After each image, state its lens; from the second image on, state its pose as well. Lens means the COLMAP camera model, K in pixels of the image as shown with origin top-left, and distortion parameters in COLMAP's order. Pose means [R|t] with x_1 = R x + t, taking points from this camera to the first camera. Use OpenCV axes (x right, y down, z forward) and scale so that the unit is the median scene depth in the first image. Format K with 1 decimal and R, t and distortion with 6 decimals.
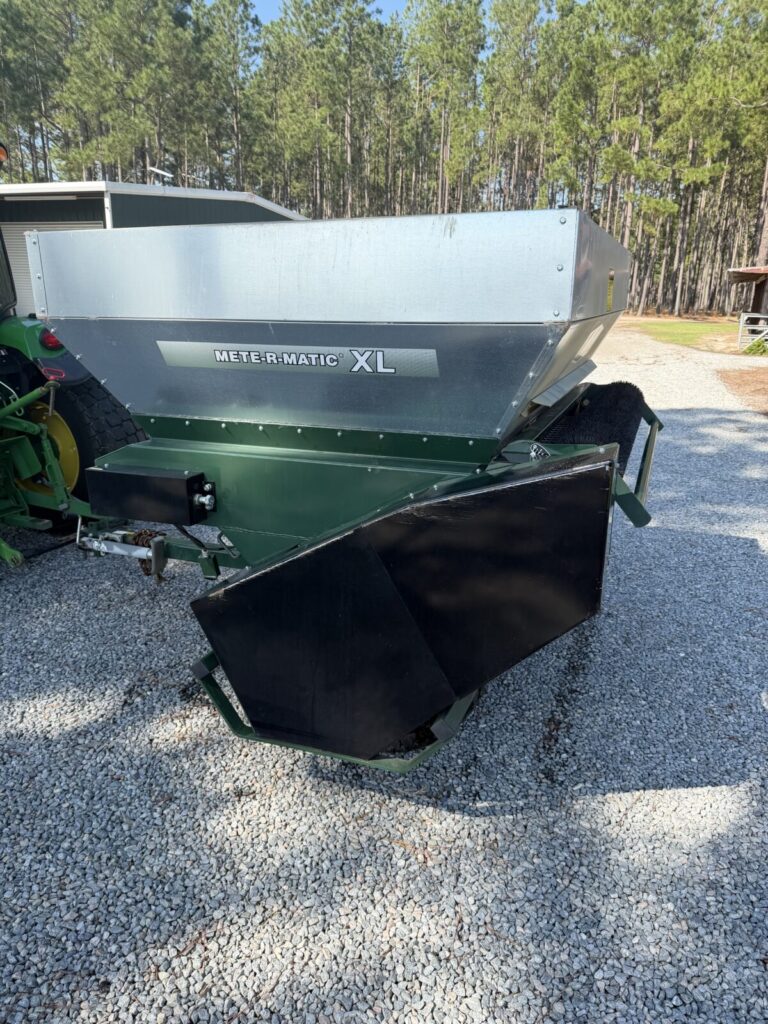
lens RADIAL K [[717.4, 0, 387.1], [0, 717.4, 511.5], [0, 0, 1]] dist [0.004181, -0.000449]
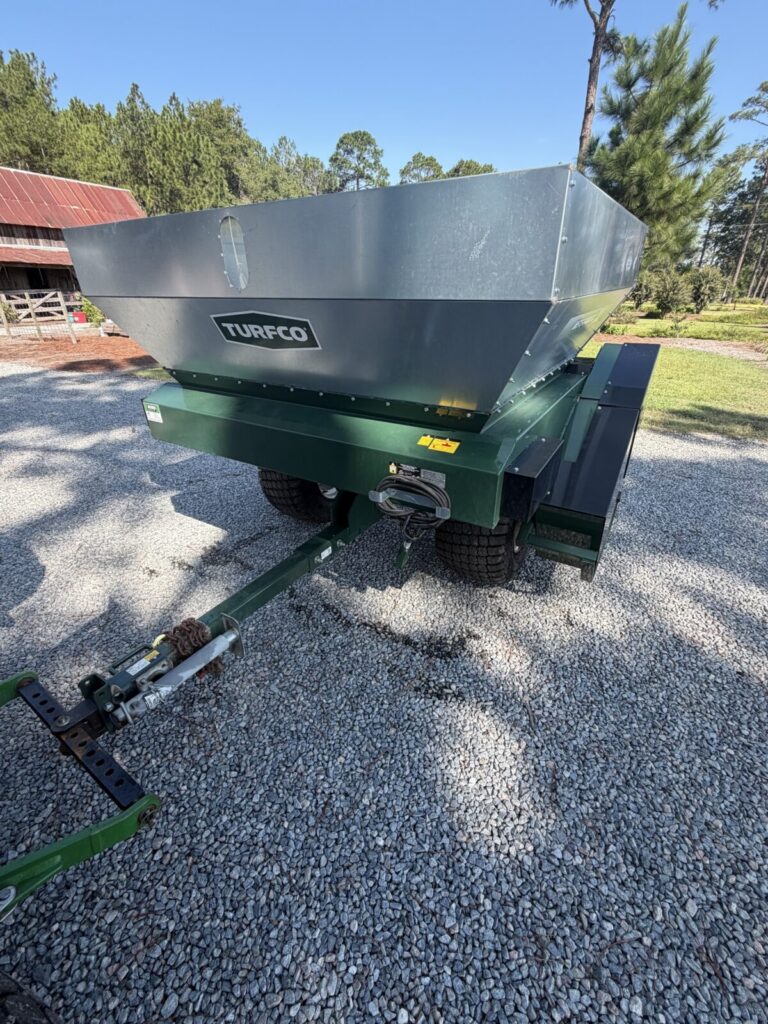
lens RADIAL K [[445.1, 0, 355.3], [0, 445.1, 512.0], [0, 0, 1]] dist [0.001868, 0.000140]
pose [[0.203464, -0.466497, 0.860804, -0.912388], [0.267970, 0.872157, 0.409310, -0.306813], [-0.941698, 0.147390, 0.302460, 0.990947]]
